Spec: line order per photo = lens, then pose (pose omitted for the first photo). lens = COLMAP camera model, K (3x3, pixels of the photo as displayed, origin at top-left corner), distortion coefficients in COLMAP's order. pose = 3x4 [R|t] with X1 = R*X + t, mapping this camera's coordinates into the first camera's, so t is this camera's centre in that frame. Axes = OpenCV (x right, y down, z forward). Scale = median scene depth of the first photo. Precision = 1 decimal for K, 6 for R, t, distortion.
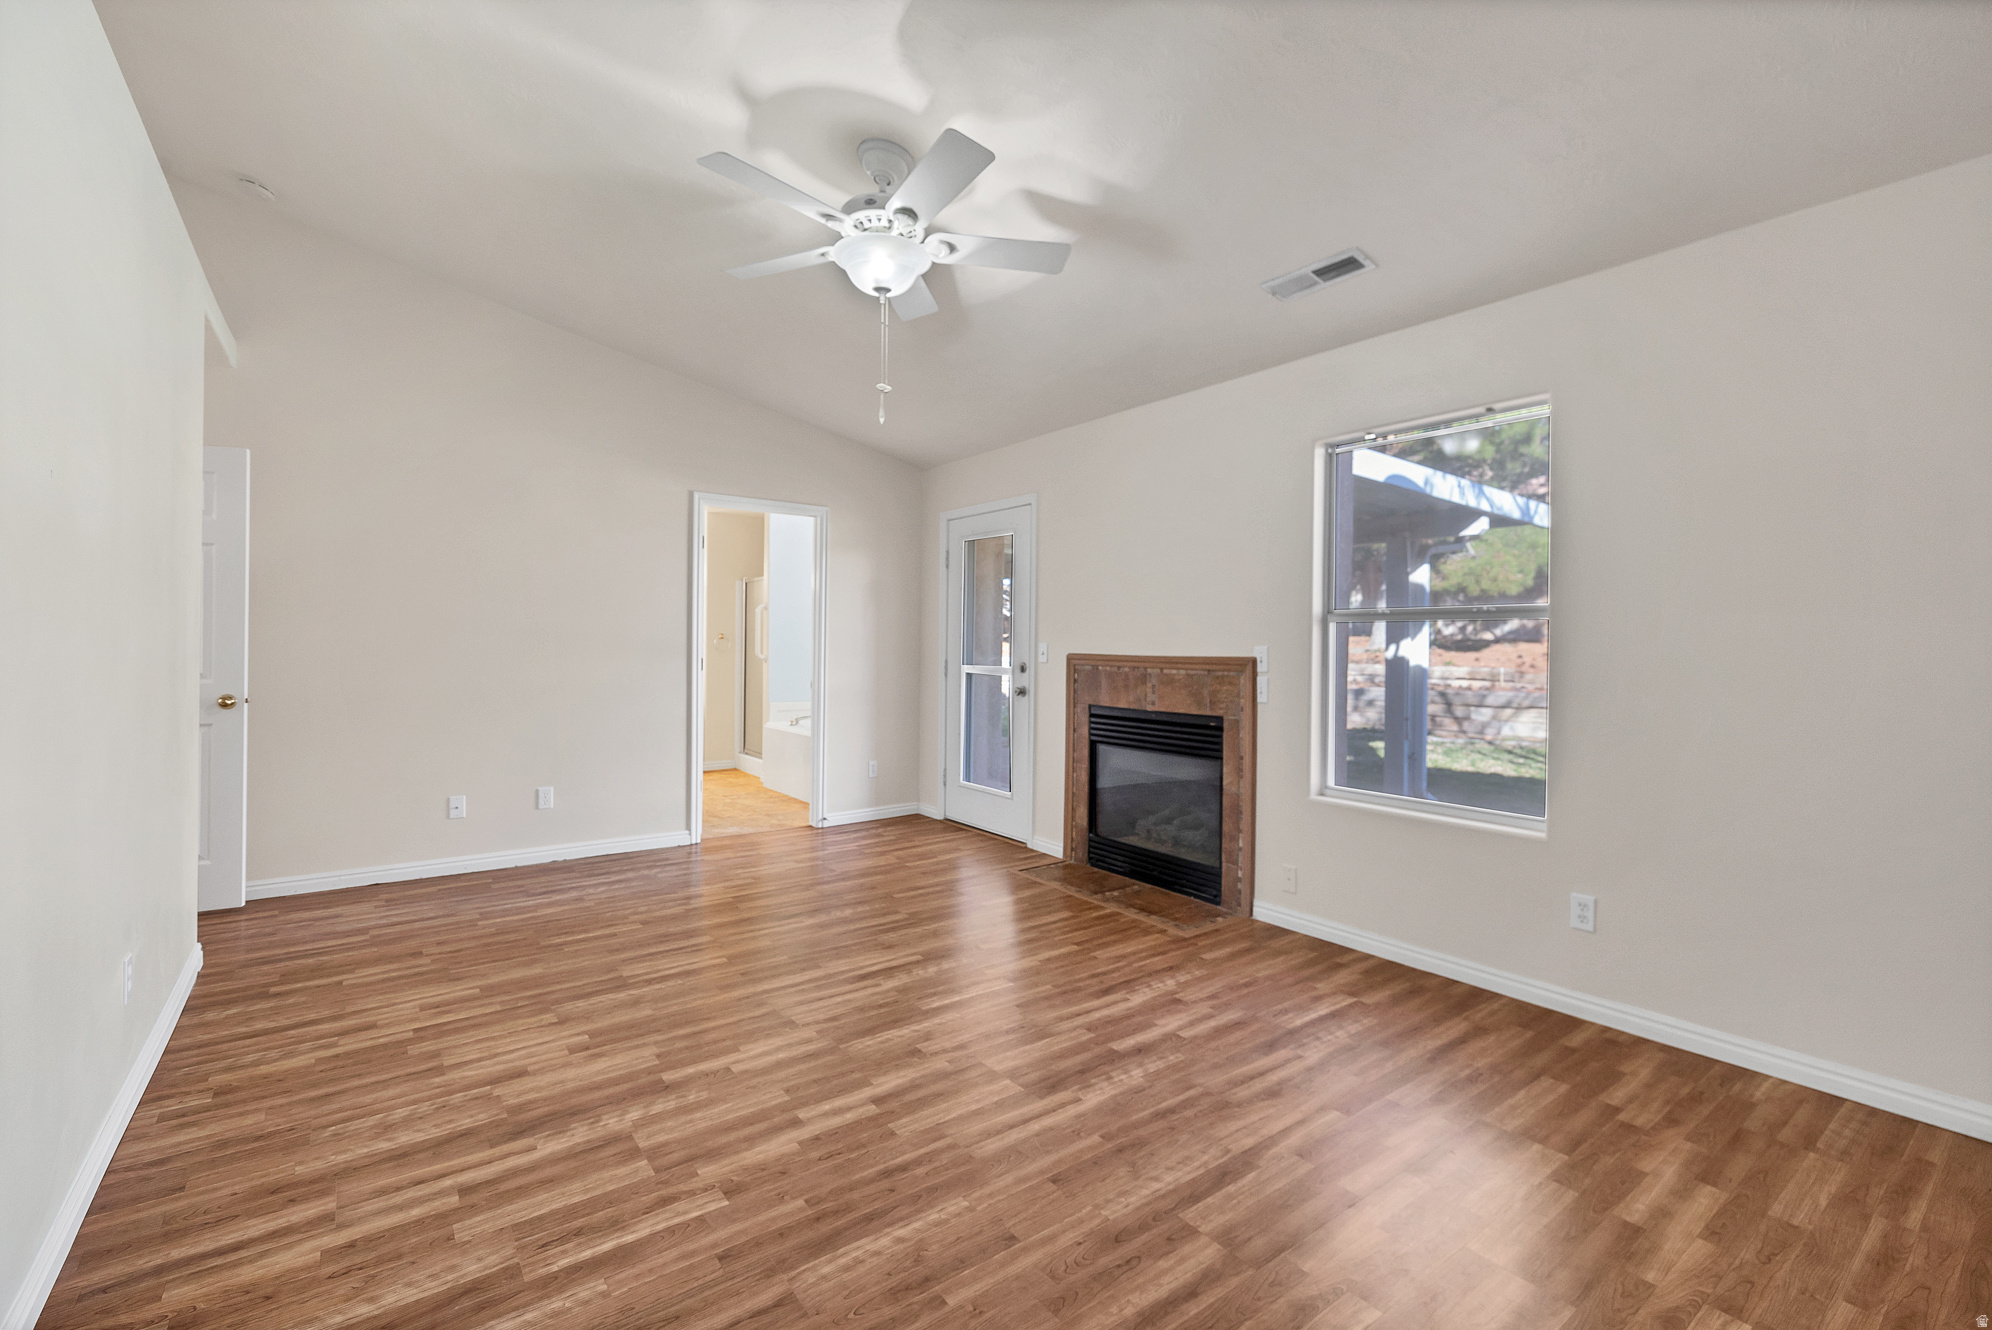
lens RADIAL K [[866.0, 0, 1002.1], [0, 866.0, 648.6], [0, 0, 1]] dist [0.004381, -0.001066]
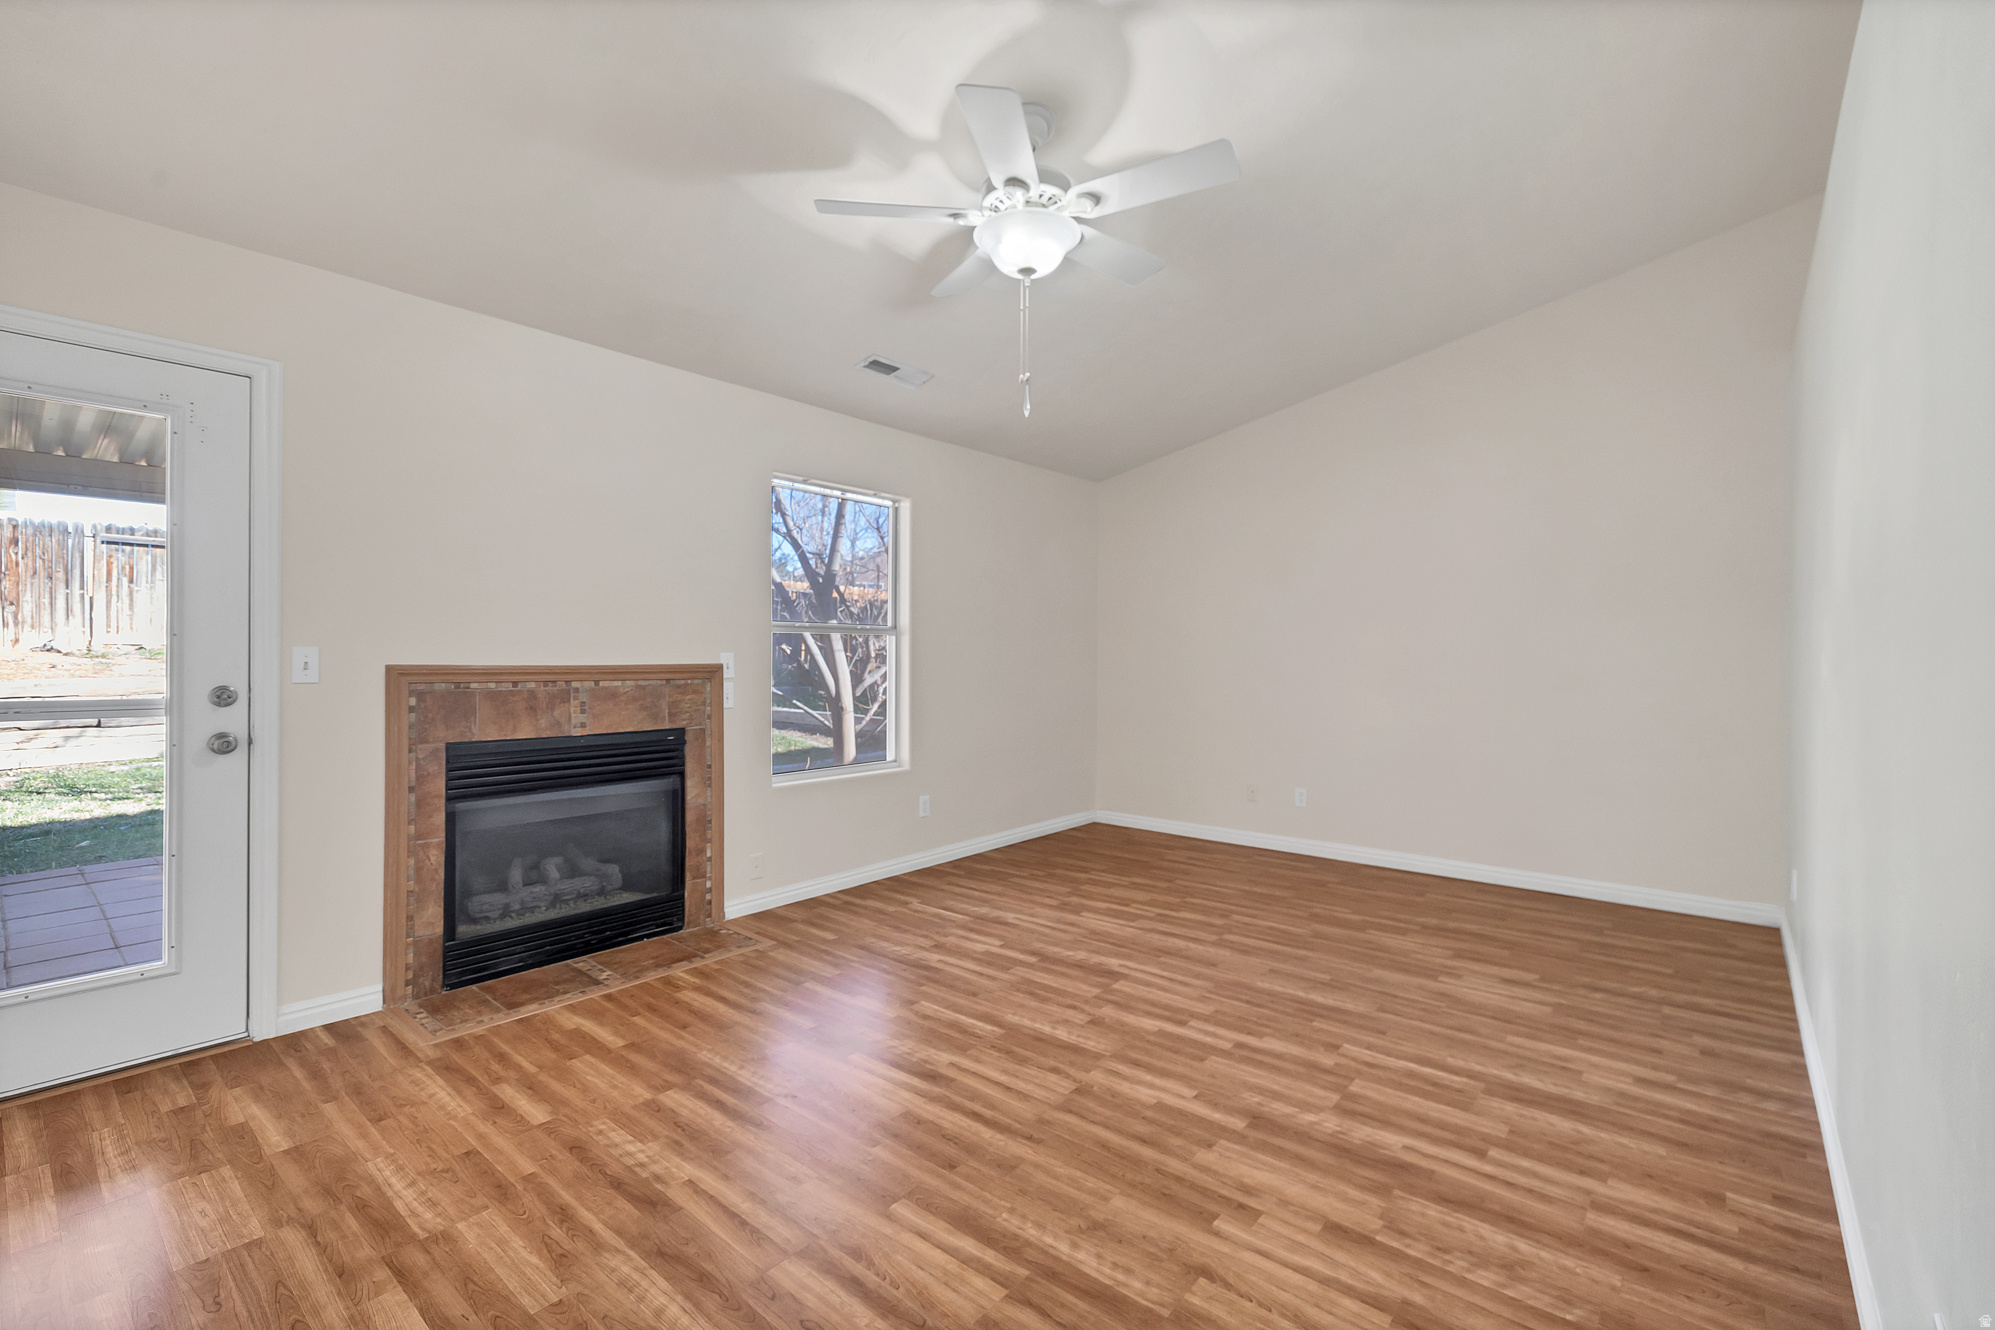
lens RADIAL K [[867.4, 0, 996.1], [0, 867.4, 665.3], [0, 0, 1]] dist [0.004381, -0.001066]
pose [[-0.227591, -0.019913, 0.973553, -1.061016], [-0.002642, 0.999800, 0.019832, -0.012982], [-0.973753, 0.001941, -0.227598, 1.272280]]
